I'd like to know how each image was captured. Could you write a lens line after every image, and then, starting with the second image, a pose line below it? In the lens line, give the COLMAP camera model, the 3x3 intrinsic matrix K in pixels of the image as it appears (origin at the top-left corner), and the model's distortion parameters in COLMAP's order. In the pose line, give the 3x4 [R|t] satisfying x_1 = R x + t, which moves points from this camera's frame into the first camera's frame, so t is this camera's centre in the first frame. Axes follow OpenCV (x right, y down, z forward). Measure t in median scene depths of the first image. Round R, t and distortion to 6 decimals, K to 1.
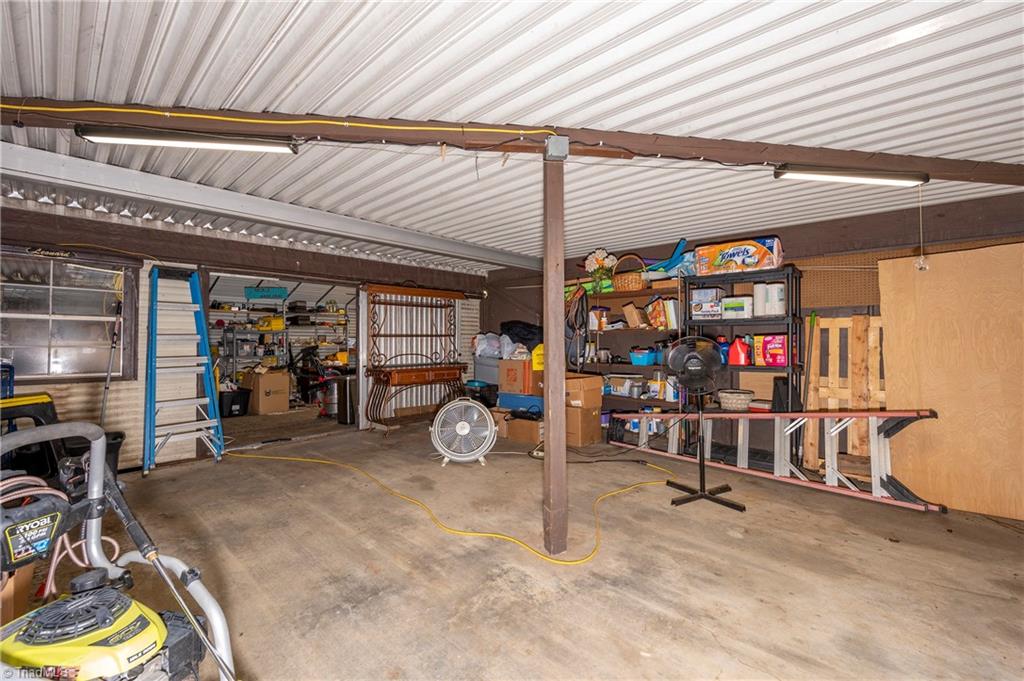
lens RADIAL K [[407.9, 0, 507.4], [0, 407.9, 339.1], [0, 0, 1]] dist [0.001017, -0.000058]
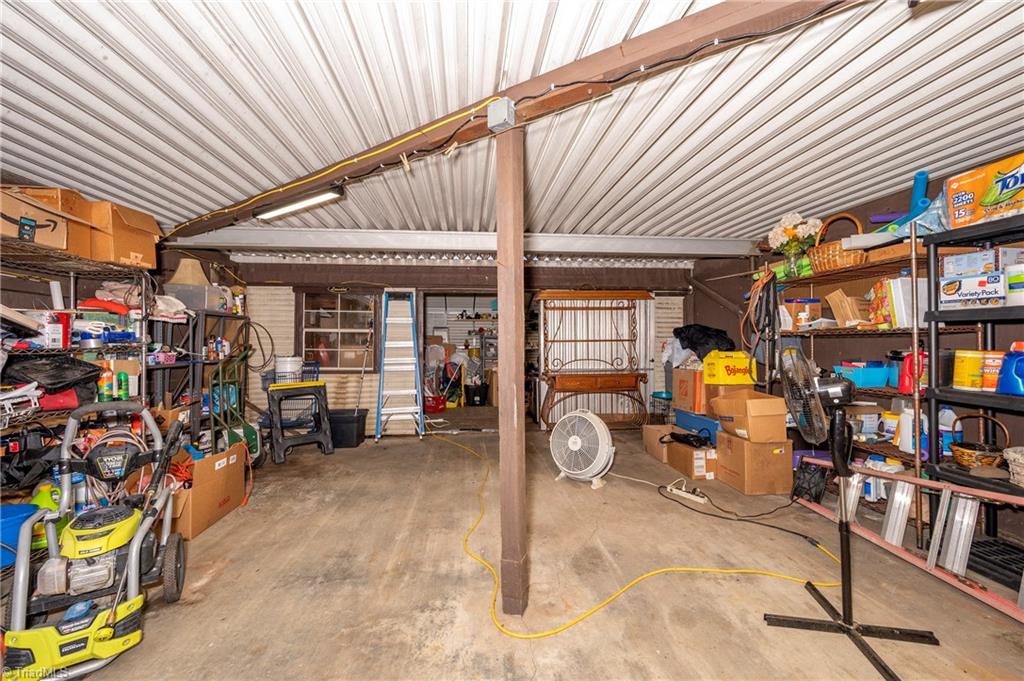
lens RADIAL K [[405.9, 0, 512.0], [0, 405.9, 340.5], [0, 0, 1]] dist [0.000267, 0.000059]
pose [[0.776426, -0.005889, -0.630181, 0.387354], [0.005766, 0.999981, -0.002241, -0.009810], [0.630182, -0.001894, 0.776445, 0.229311]]
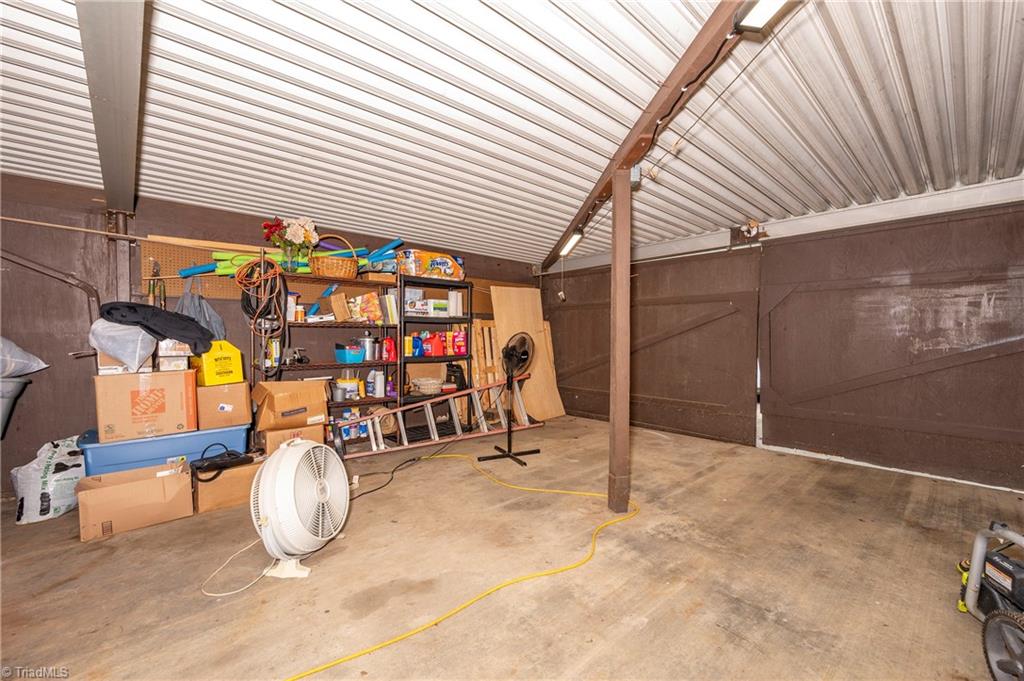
lens RADIAL K [[443.9, 0, 457.2], [0, 443.9, 341.5], [0, 0, 1]] dist [0.000981, -0.000020]
pose [[0.121865, -0.012101, 0.992473, -0.758638], [-0.003035, 0.999916, 0.012565, 0.005376], [-0.992542, -0.004544, 0.121818, 0.812482]]
